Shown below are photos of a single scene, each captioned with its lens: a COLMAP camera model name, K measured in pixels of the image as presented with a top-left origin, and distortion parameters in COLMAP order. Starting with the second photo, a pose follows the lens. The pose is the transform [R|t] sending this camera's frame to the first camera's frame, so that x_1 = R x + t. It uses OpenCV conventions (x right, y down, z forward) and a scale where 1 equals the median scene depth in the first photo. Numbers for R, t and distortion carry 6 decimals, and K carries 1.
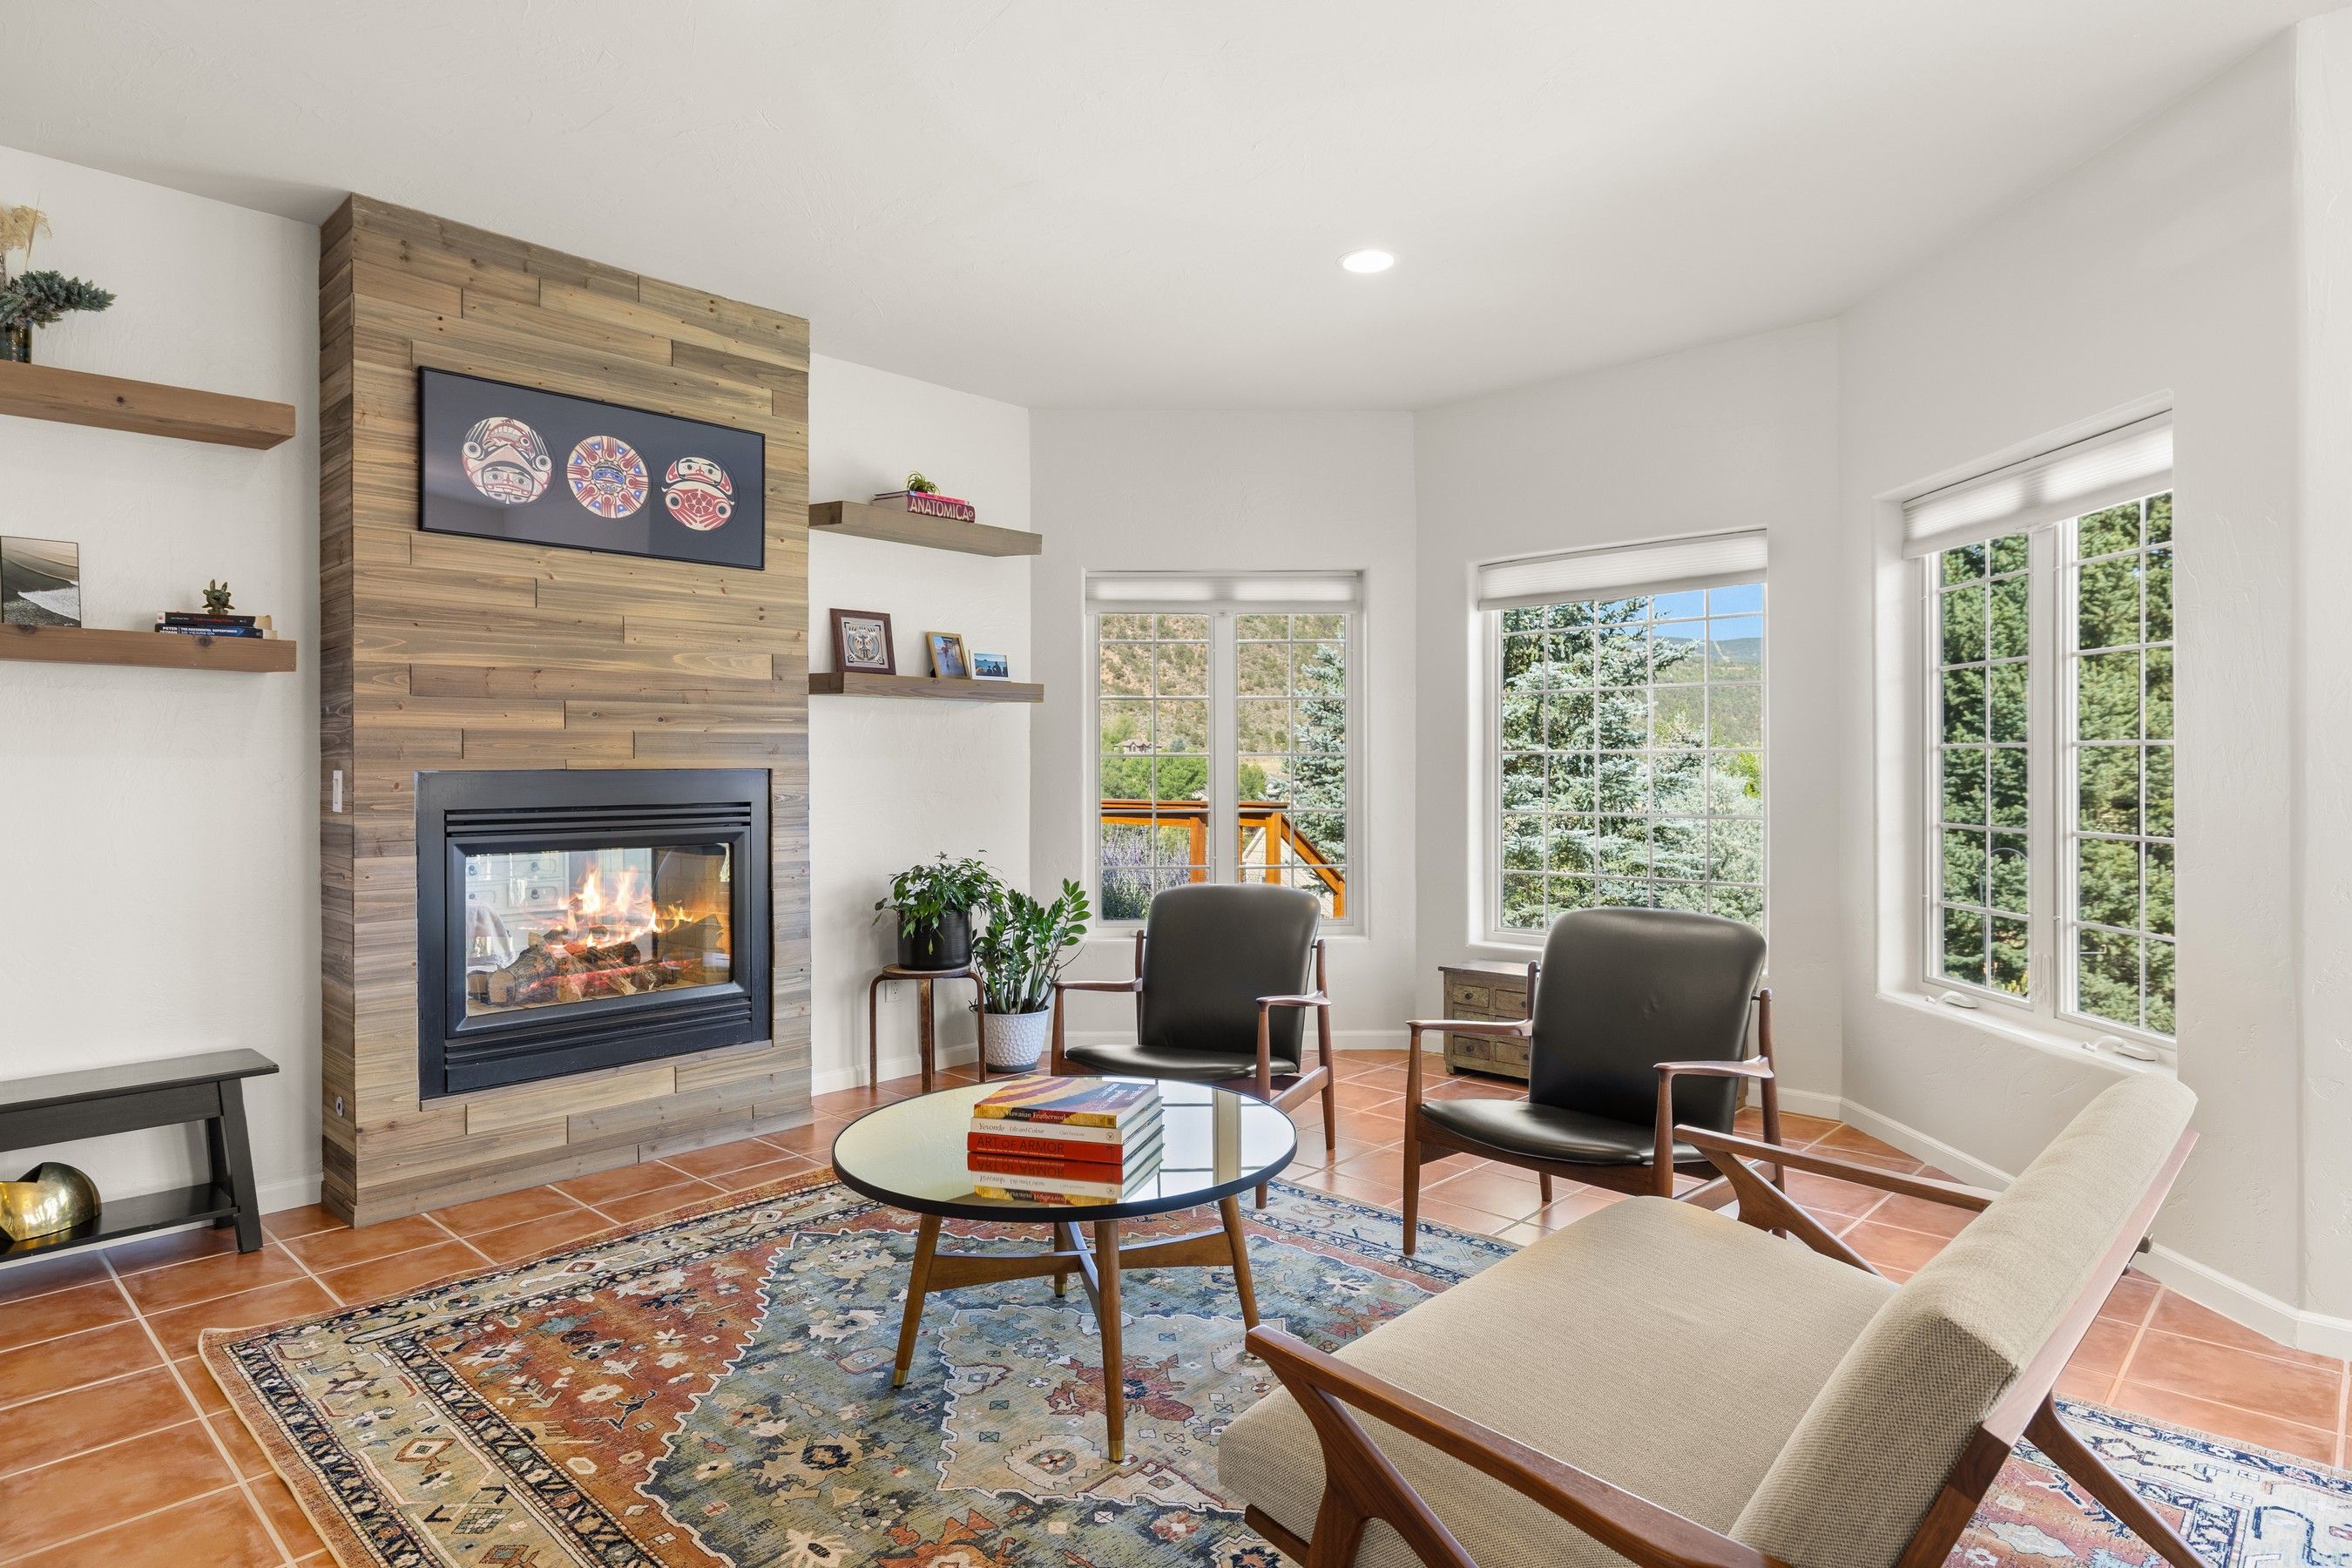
lens RADIAL K [[1306.8, 0, 1175.8], [0, 1306.8, 776.7], [0, 0, 1]] dist [-0.001192, -0.000587]
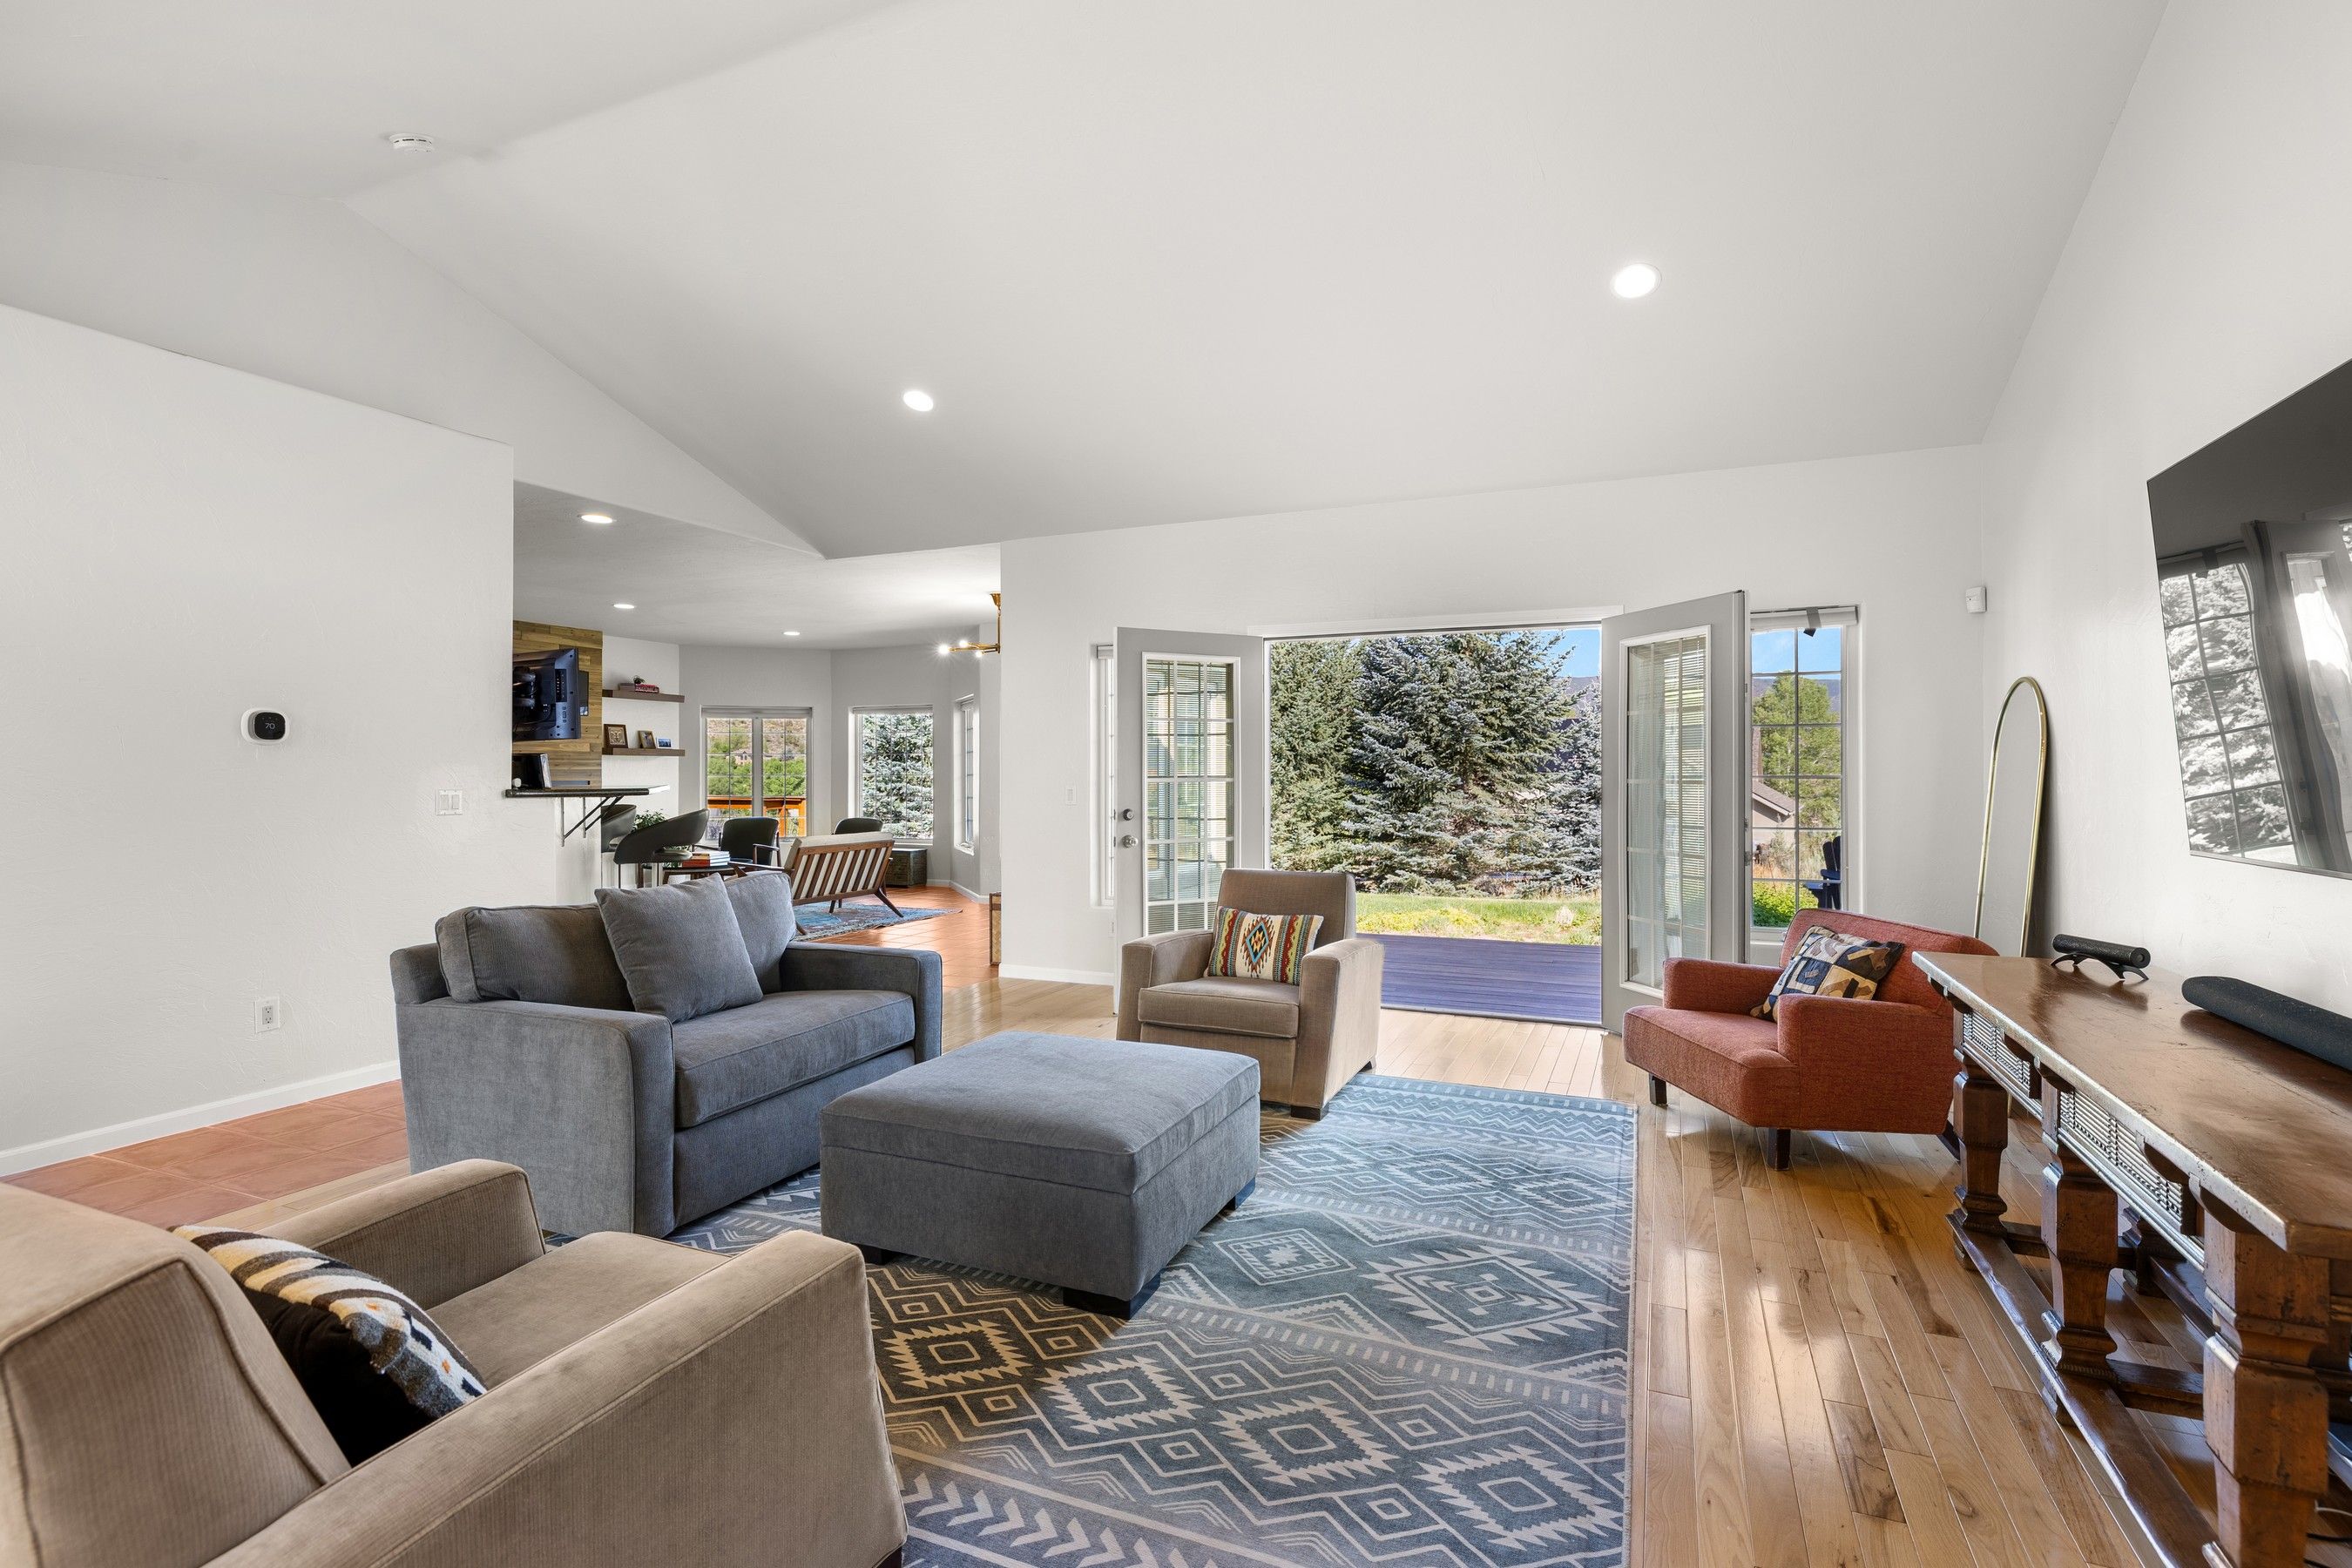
lens RADIAL K [[1110.2, 0, 1170.7], [0, 1110.2, 775.4], [0, 0, 1]] dist [-0.008188, 0.001850]
pose [[0.944740, 0.004457, 0.327791, 0.107199], [-0.002179, 0.999971, -0.007318, -0.000653], [-0.327814, 0.006200, 0.944722, -1.614028]]
